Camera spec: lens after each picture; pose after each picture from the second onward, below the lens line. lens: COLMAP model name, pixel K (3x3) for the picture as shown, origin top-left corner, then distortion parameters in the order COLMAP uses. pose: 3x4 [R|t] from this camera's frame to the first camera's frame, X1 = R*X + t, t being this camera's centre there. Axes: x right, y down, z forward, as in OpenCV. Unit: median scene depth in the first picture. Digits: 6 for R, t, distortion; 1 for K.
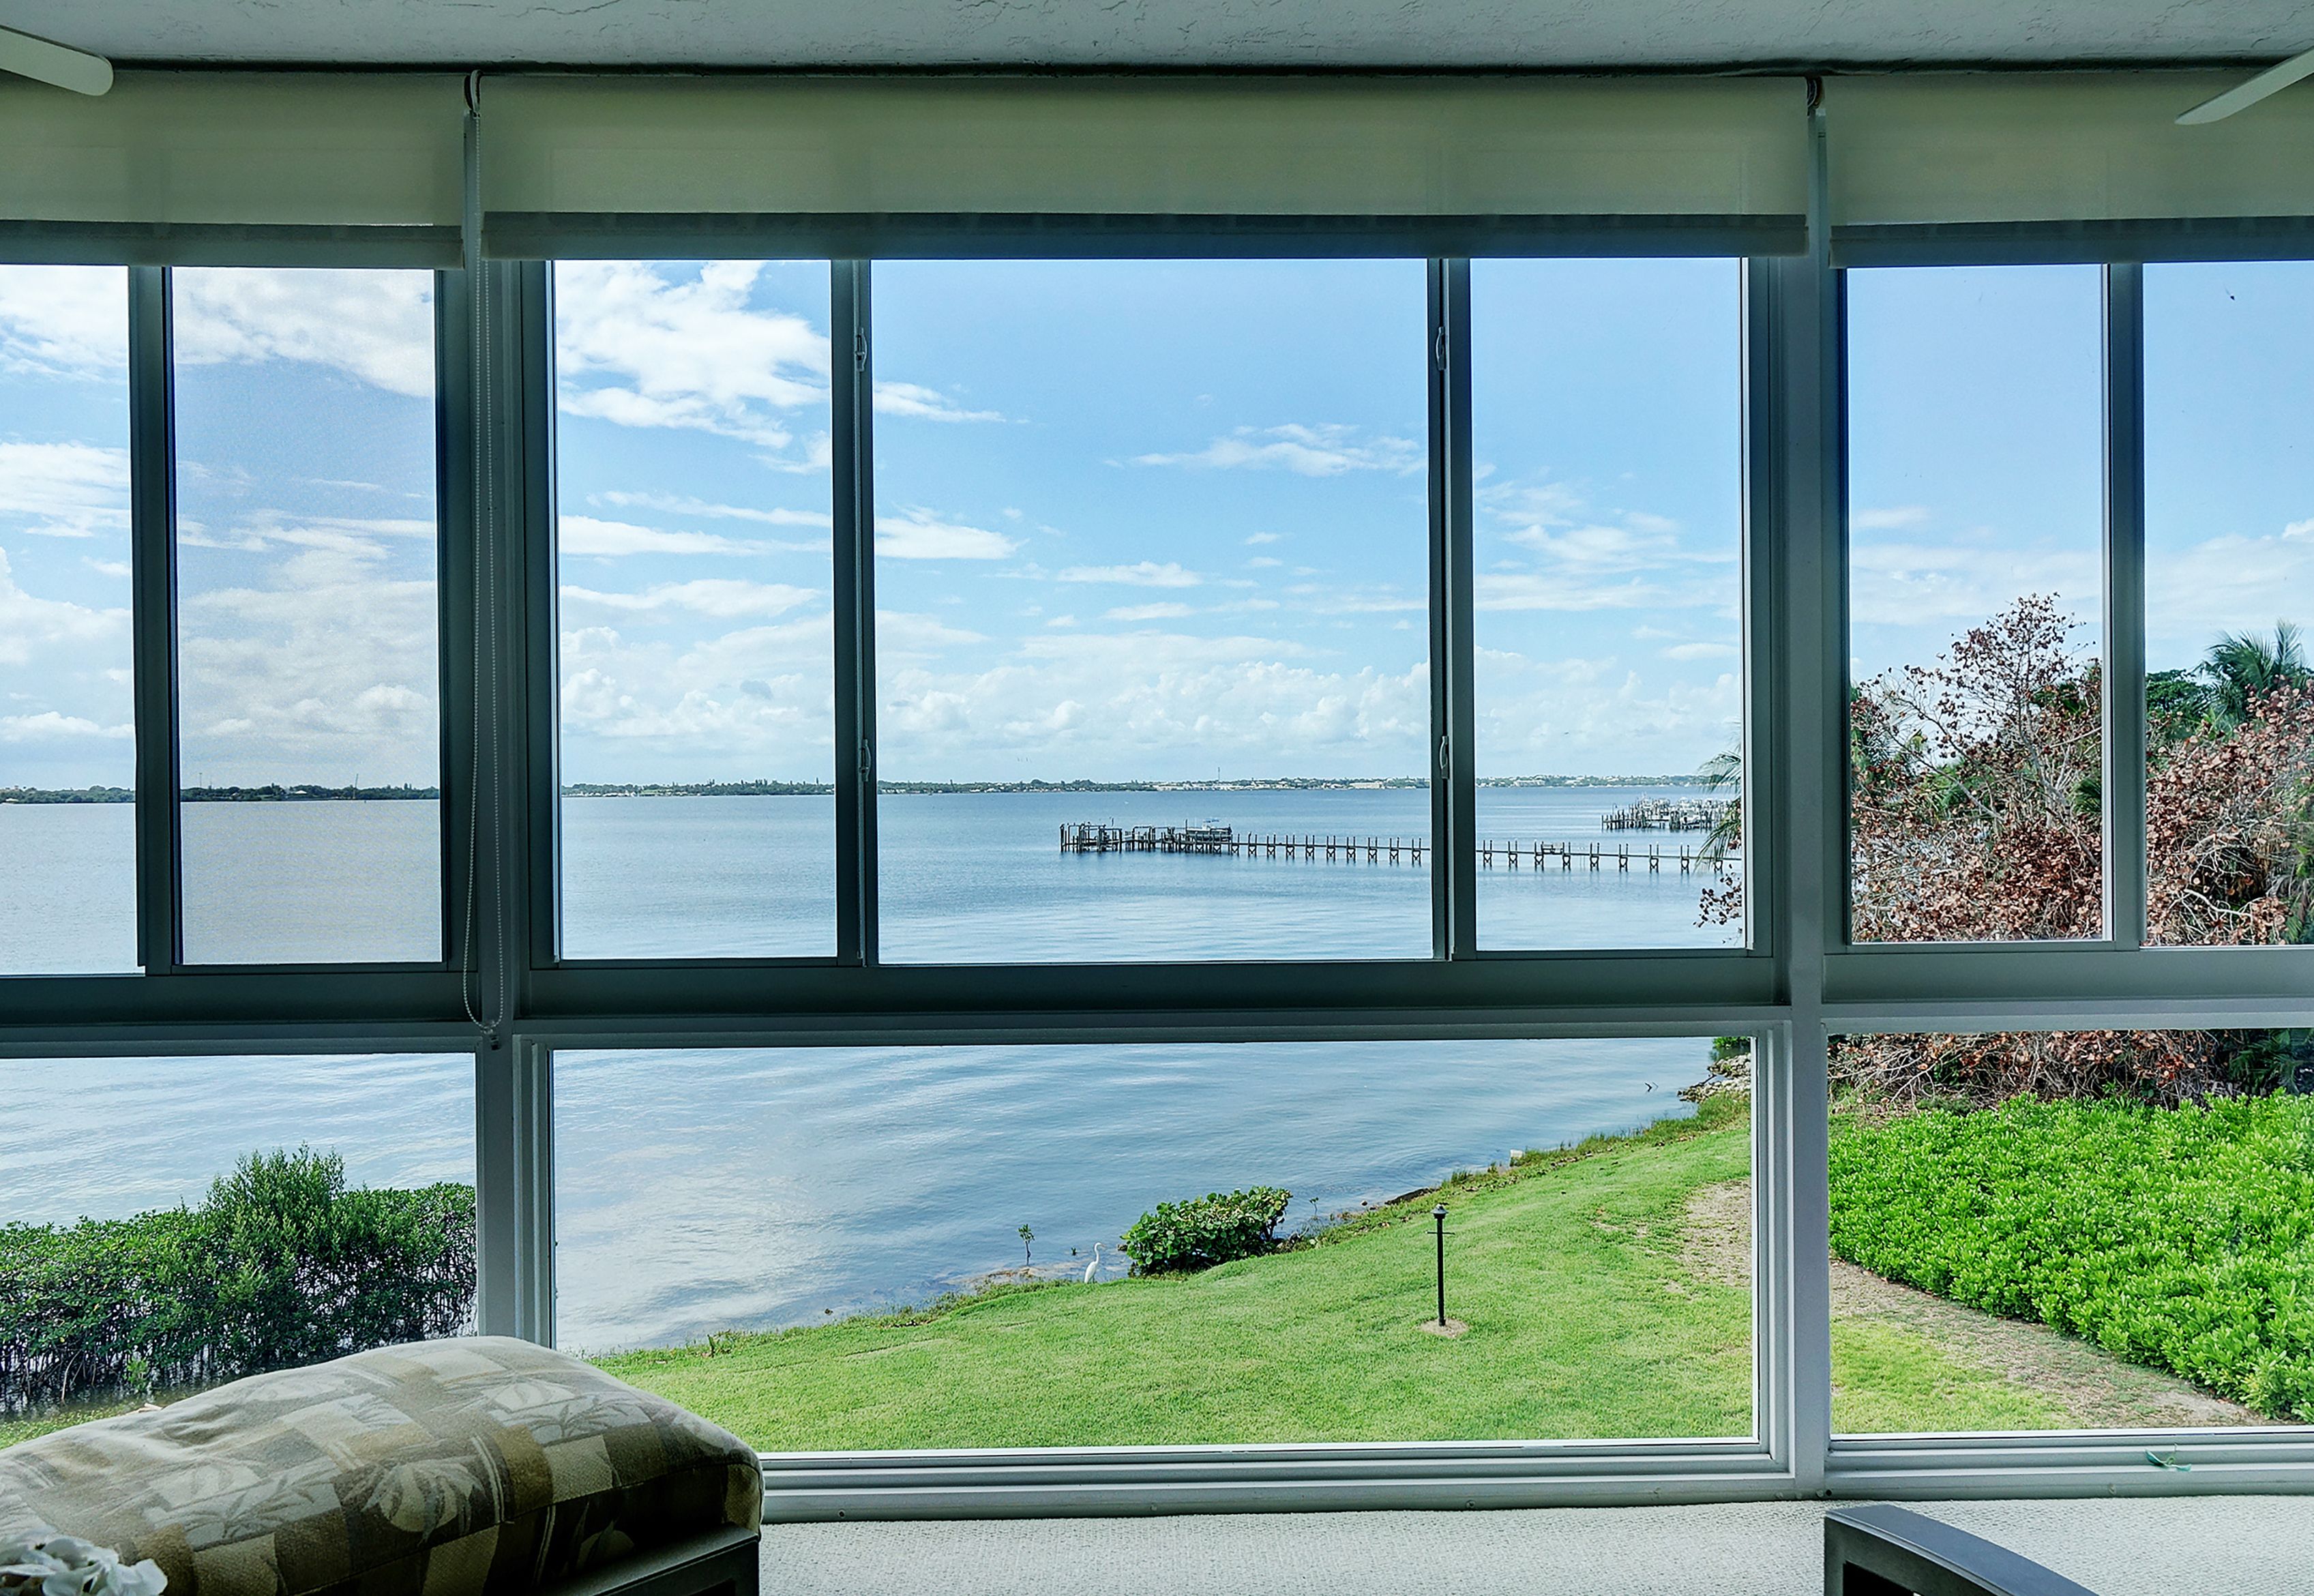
lens RADIAL K [[1674.7, 0, 1162.5], [0, 1674.7, 796.6], [0, 0, 1]] dist [-0.003360, -0.000555]
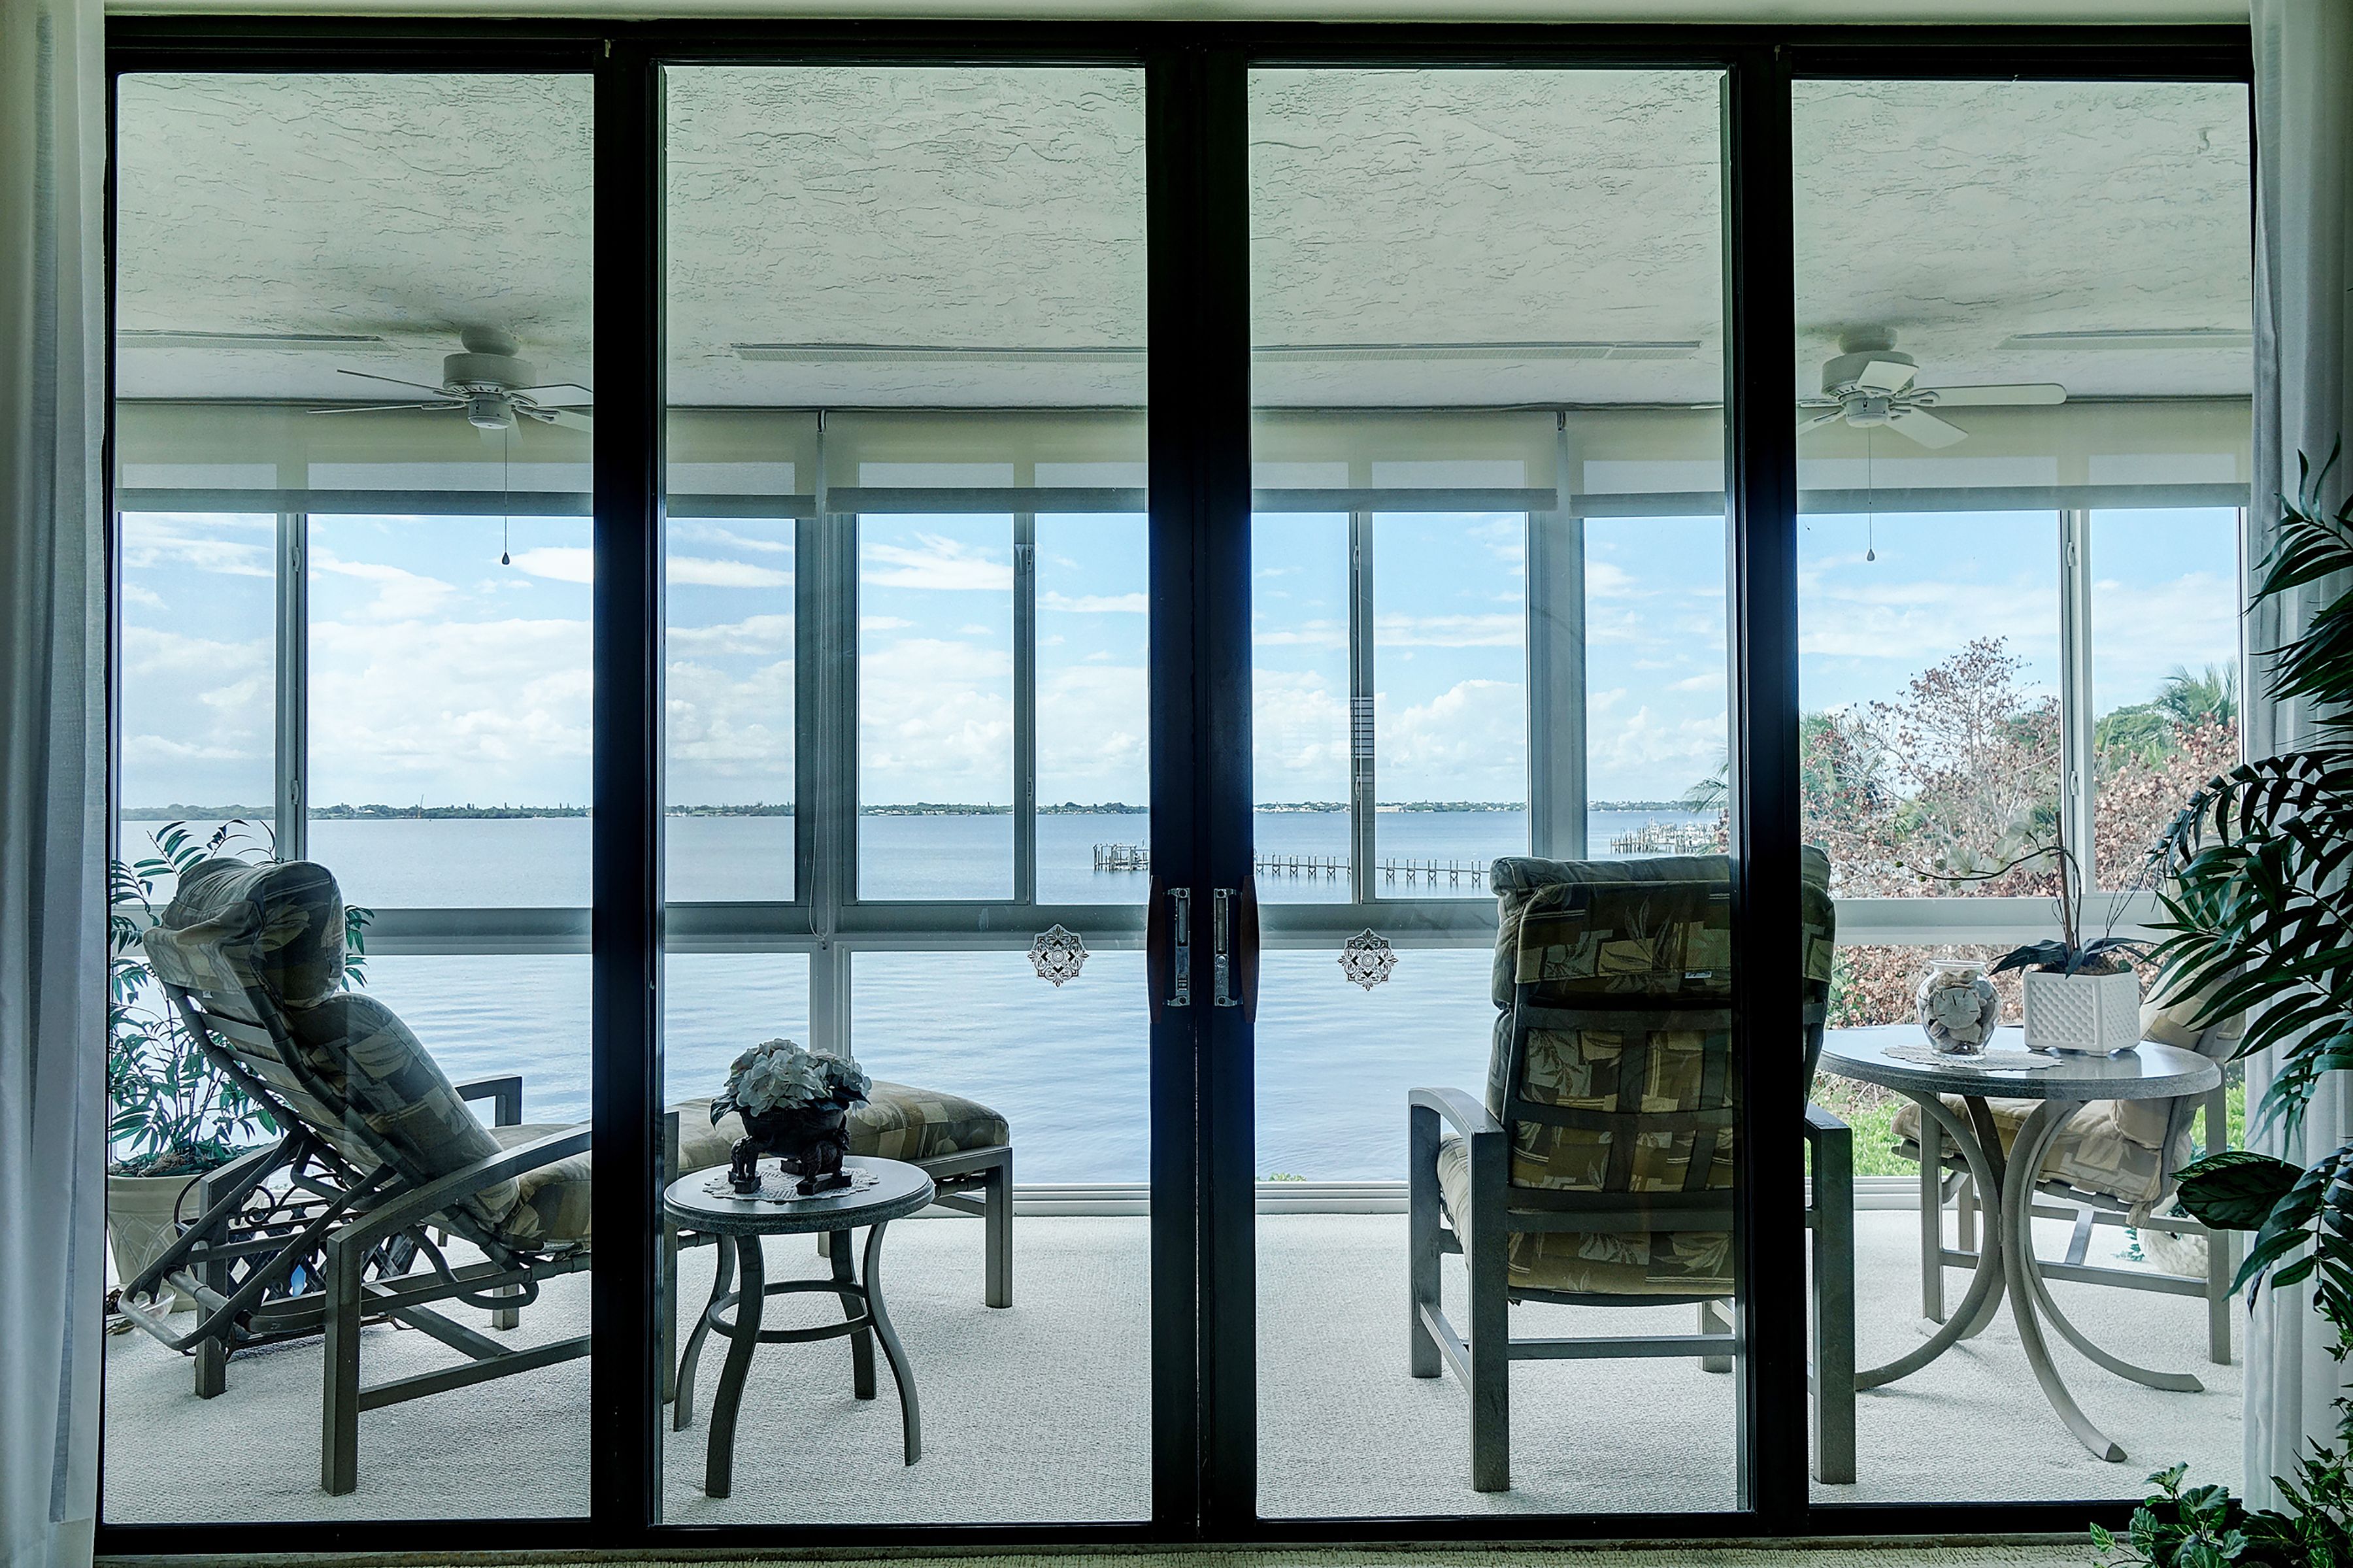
lens RADIAL K [[1607.4, 0, 1163.9], [0, 1607.4, 792.5], [0, 0, 1]] dist [0.002259, 0.000191]
pose [[0.999854, 0.004008, -0.016583, -0.000705], [-0.004281, 0.999856, -0.016436, 0.000837], [0.016515, 0.016505, 0.999727, -0.073402]]
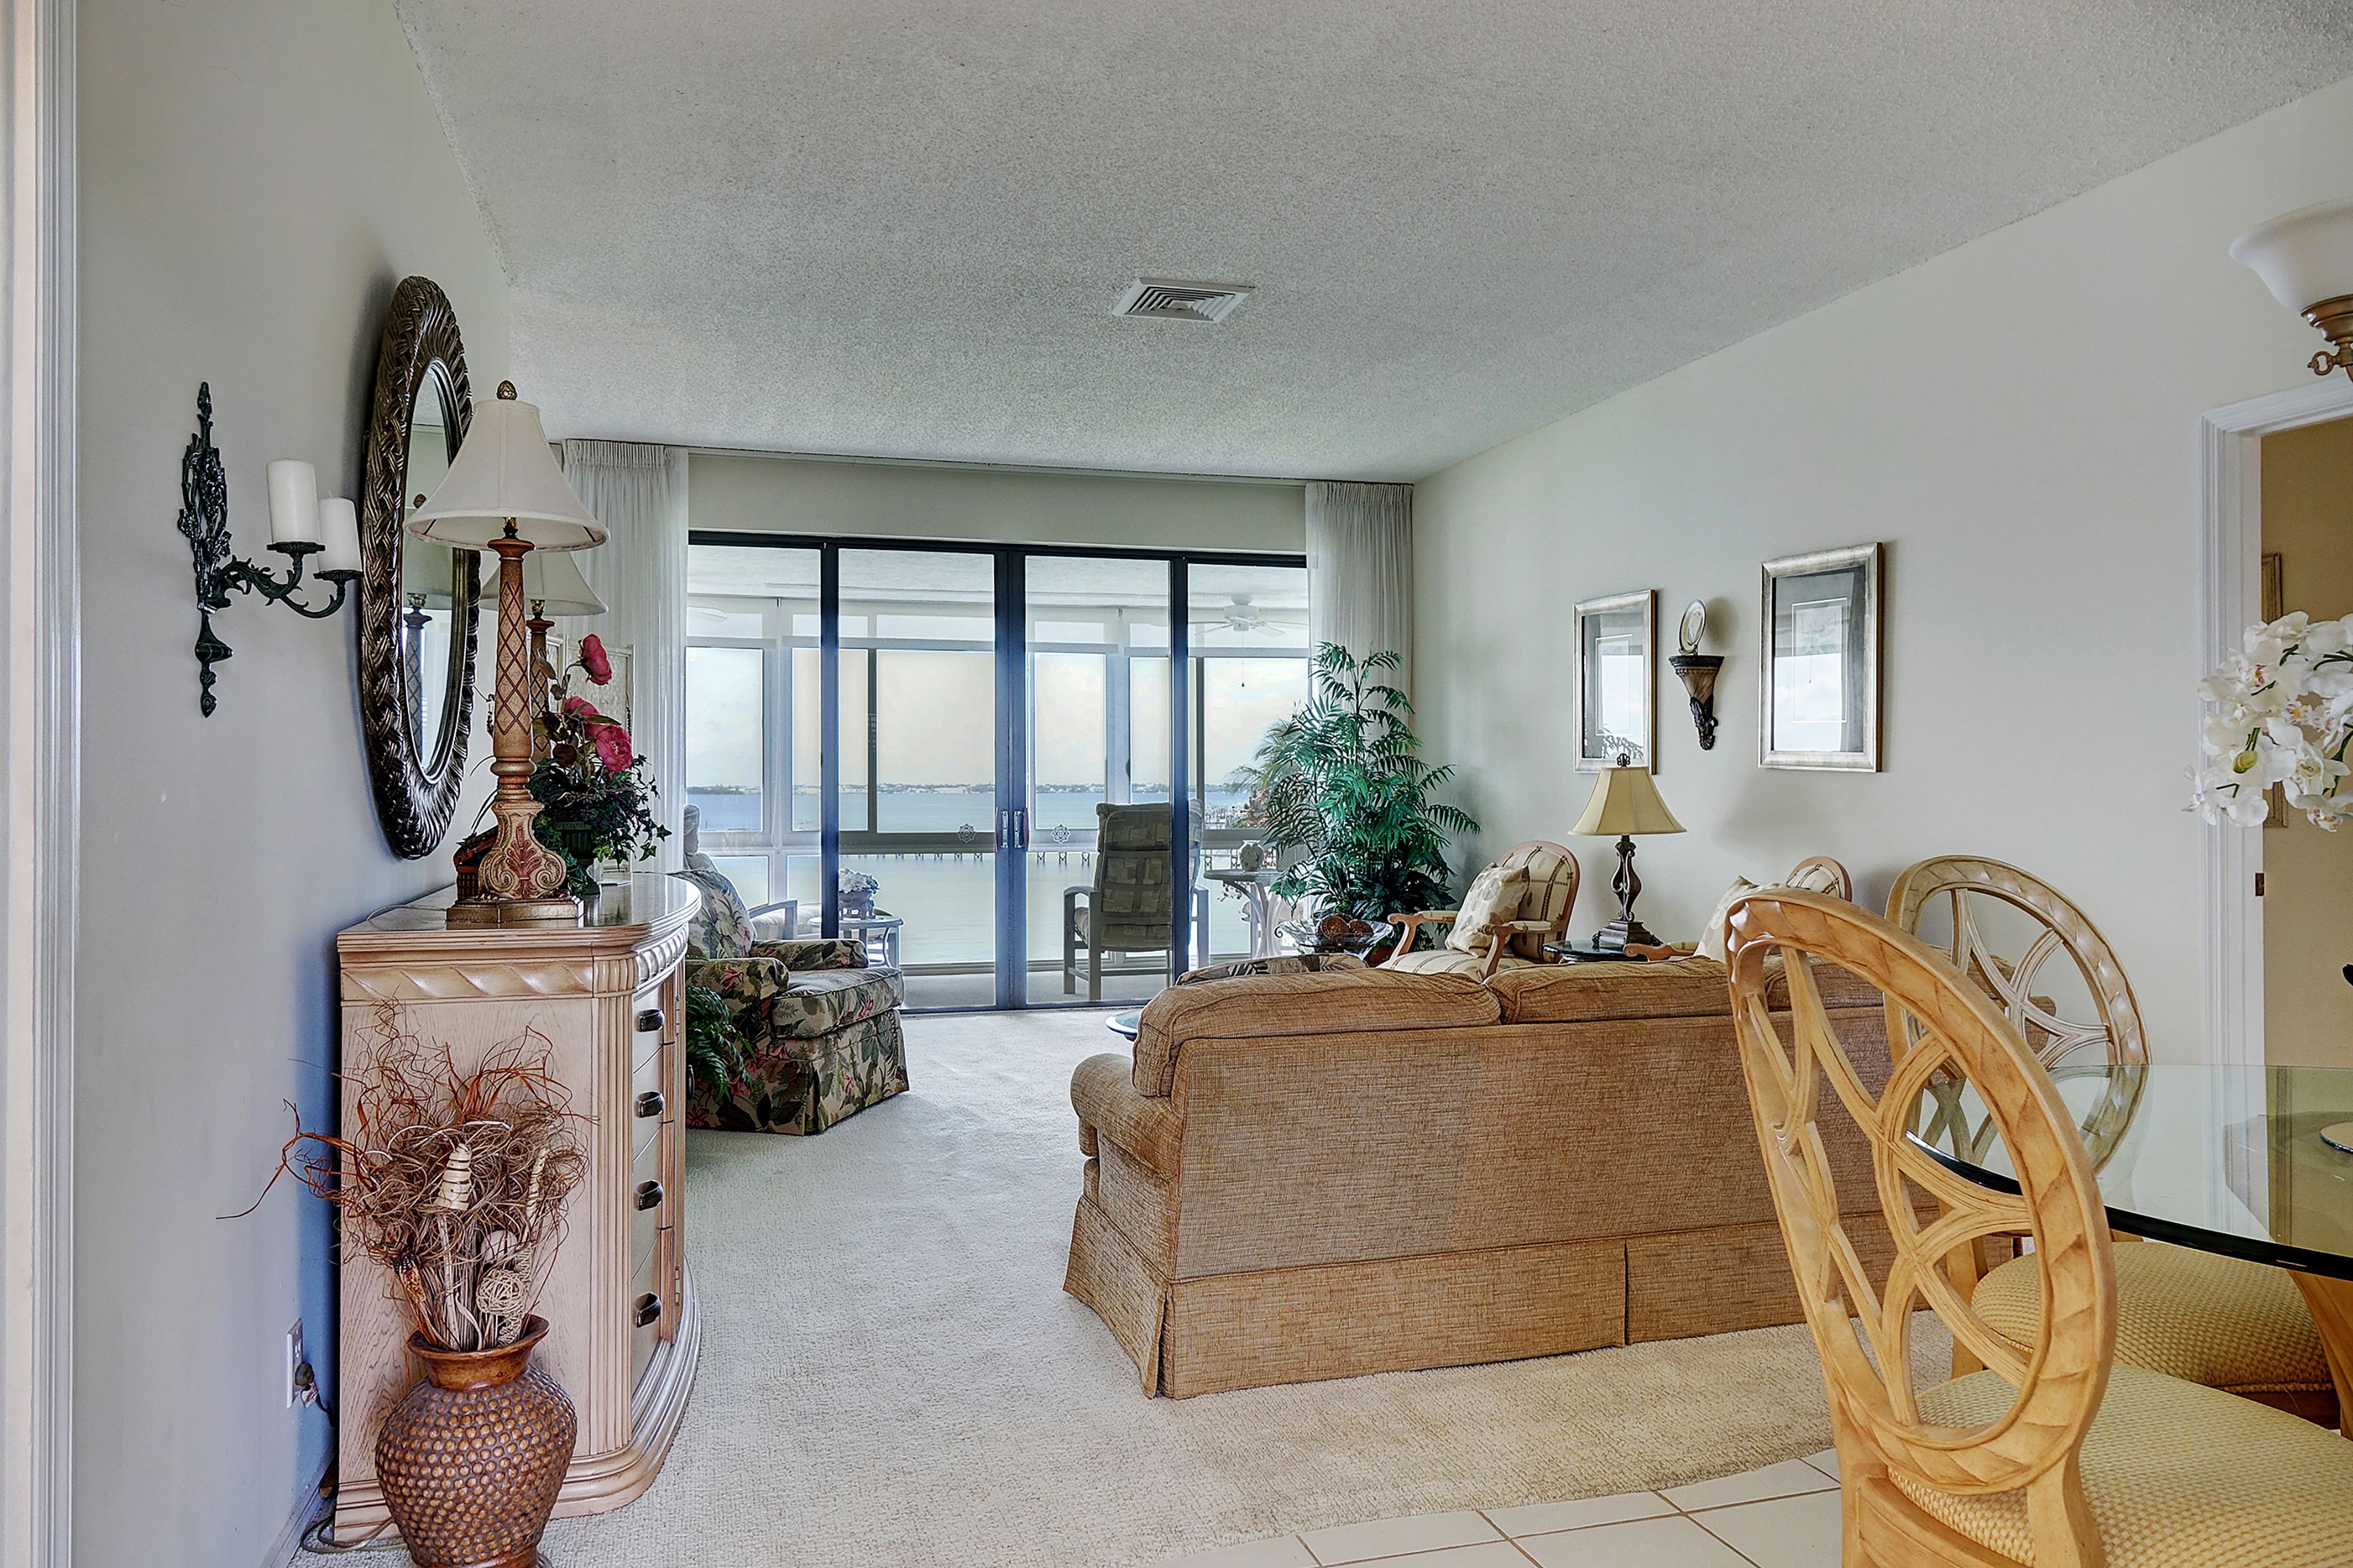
lens RADIAL K [[1607.4, 0, 1177.8], [0, 1607.4, 788.9], [0, 0, 1]] dist [0.002259, 0.000191]
pose [[0.966150, 0.008926, 0.257827, -0.047887], [-0.006970, 0.999940, -0.008499, 0.003228], [-0.257888, 0.006414, 0.966154, -0.281249]]
